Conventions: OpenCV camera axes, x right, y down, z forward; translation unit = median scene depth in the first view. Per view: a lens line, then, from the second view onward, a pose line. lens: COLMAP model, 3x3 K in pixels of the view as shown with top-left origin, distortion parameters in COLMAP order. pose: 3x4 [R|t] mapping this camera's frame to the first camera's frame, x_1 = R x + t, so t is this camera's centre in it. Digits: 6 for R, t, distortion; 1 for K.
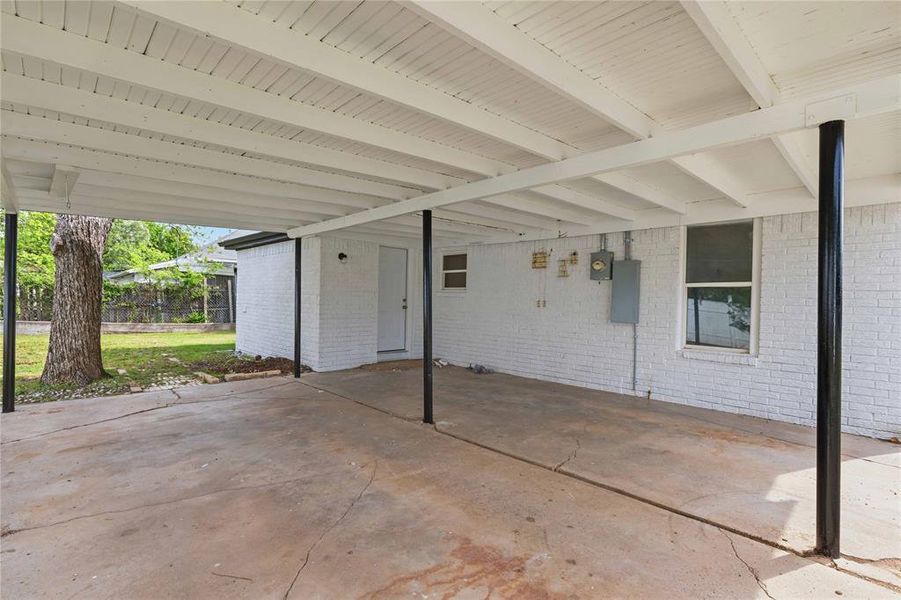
lens RADIAL K [[423.3, 0, 447.0], [0, 423.3, 299.9], [0, 0, 1]] dist [-0.013418, -0.000064]
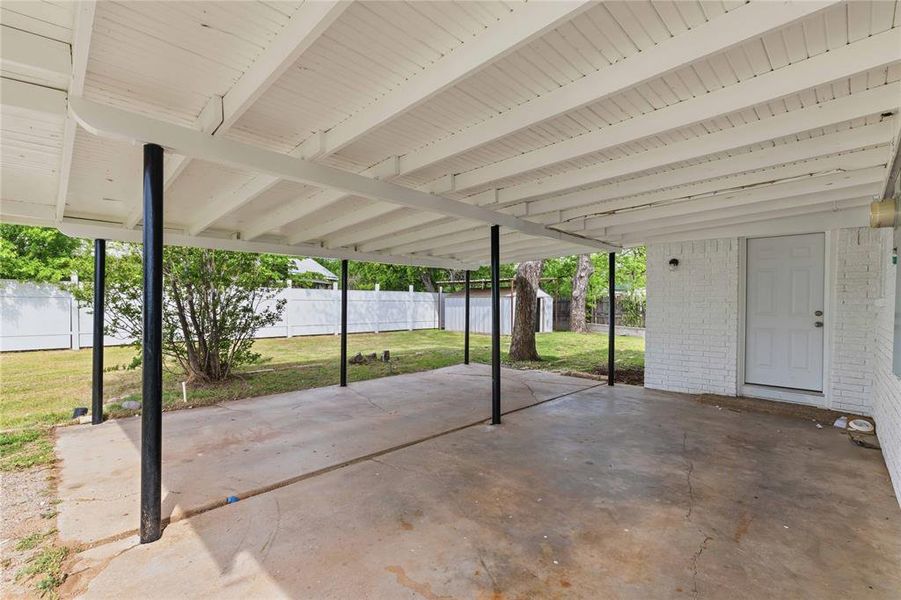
lens RADIAL K [[396.6, 0, 449.1], [0, 396.6, 304.0], [0, 0, 1]] dist [0.001707, 0.000068]
pose [[0.033338, -0.018842, -0.999267, 1.088946], [-0.004995, 0.999807, -0.019018, 0.001382], [0.999432, 0.005626, 0.033237, 0.953192]]
